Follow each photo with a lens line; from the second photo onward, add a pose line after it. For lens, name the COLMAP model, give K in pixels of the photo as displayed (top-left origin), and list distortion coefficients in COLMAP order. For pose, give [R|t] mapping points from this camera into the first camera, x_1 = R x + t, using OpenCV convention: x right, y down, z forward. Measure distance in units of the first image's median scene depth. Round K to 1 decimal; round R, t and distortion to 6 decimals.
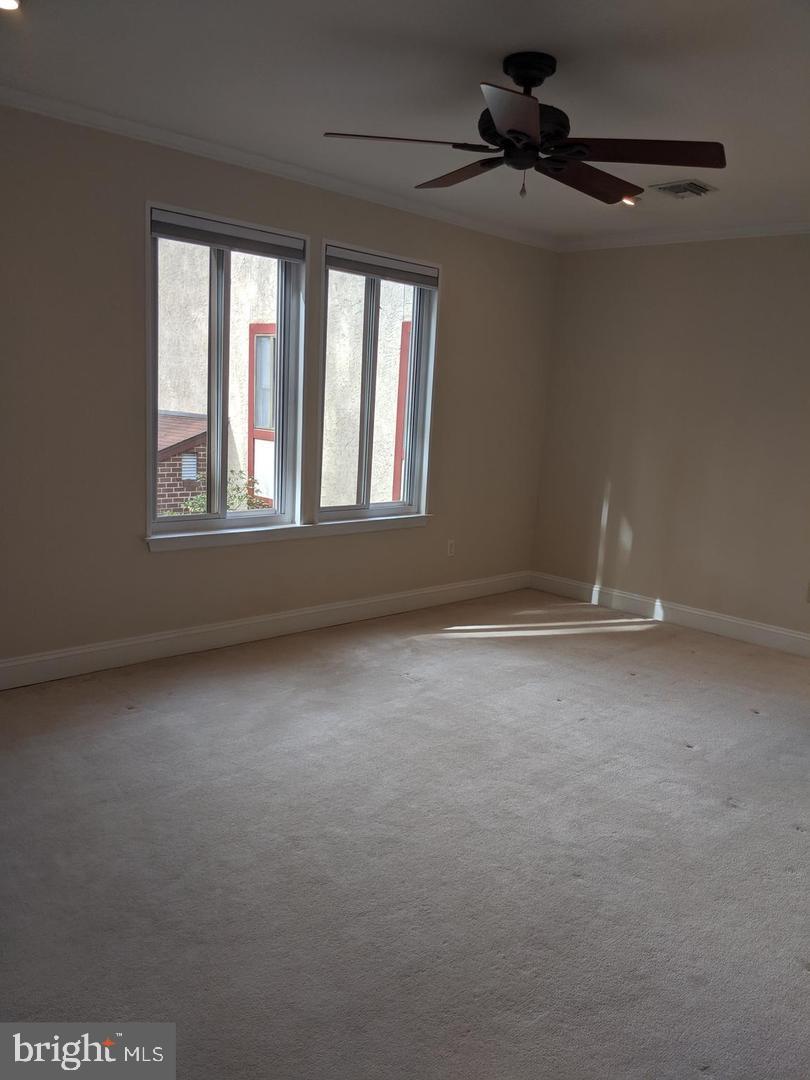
lens RADIAL K [[860.9, 0, 413.8], [0, 860.9, 563.8], [0, 0, 1]] dist [0.040827, -0.071234]
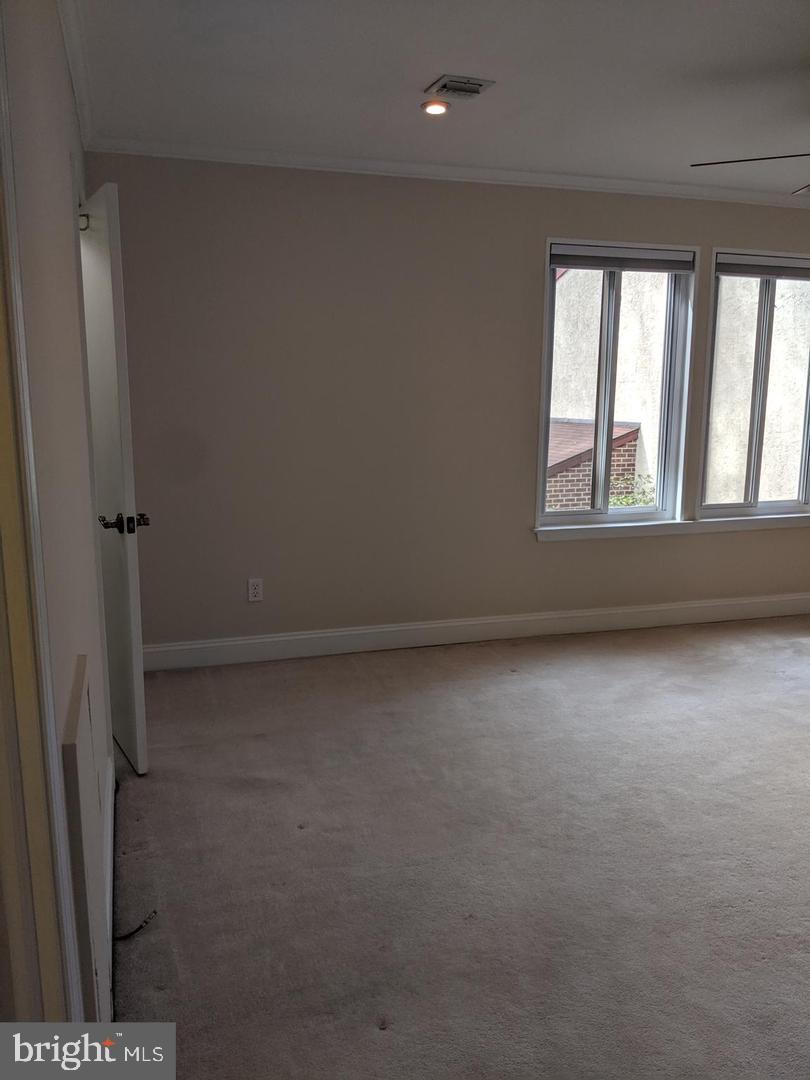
lens RADIAL K [[860.9, 0, 403.6], [0, 860.9, 535.3], [0, 0, 1]] dist [0.040827, -0.071234]
pose [[0.886528, 0.023994, -0.462053, 0.065057], [-0.042733, 0.998632, -0.030133, 0.020914], [0.460698, 0.046459, 0.886340, -0.096084]]
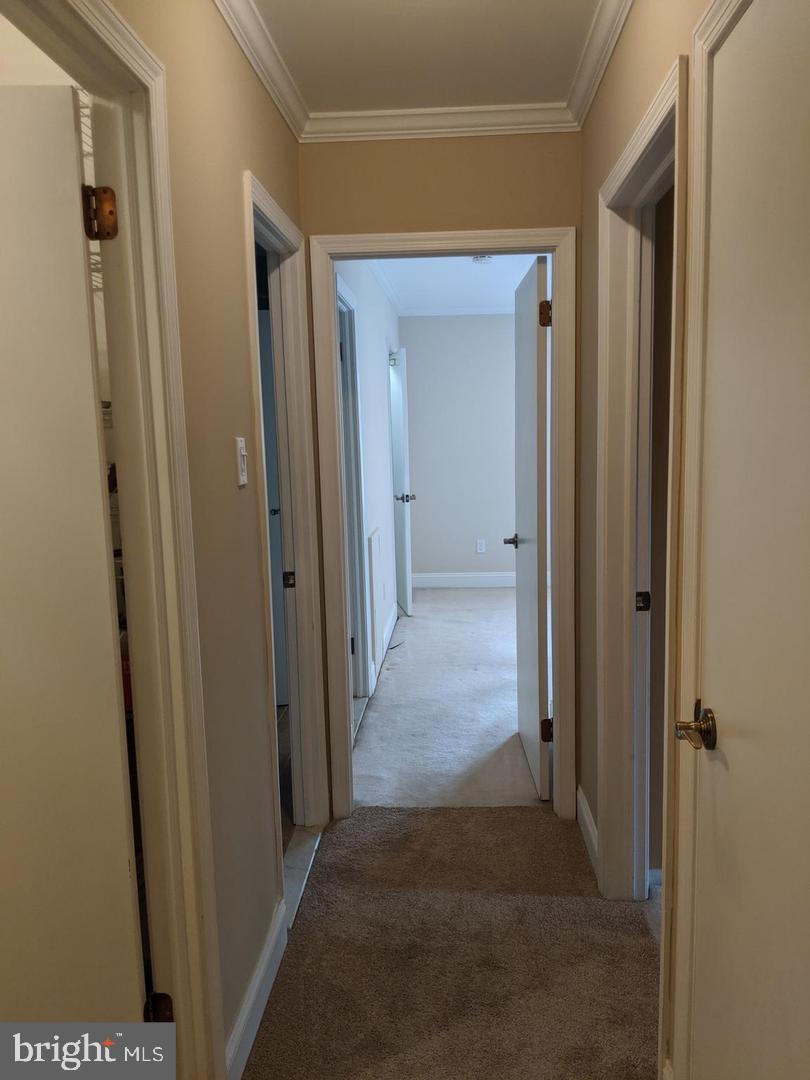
lens RADIAL K [[860.9, 0, 406.9], [0, 860.9, 543.1], [0, 0, 1]] dist [0.040827, -0.071234]
pose [[0.654422, 0.020352, -0.755855, 0.714596], [-0.085648, 0.995199, -0.047358, 0.154481], [0.751263, 0.095730, 0.653024, -0.578743]]
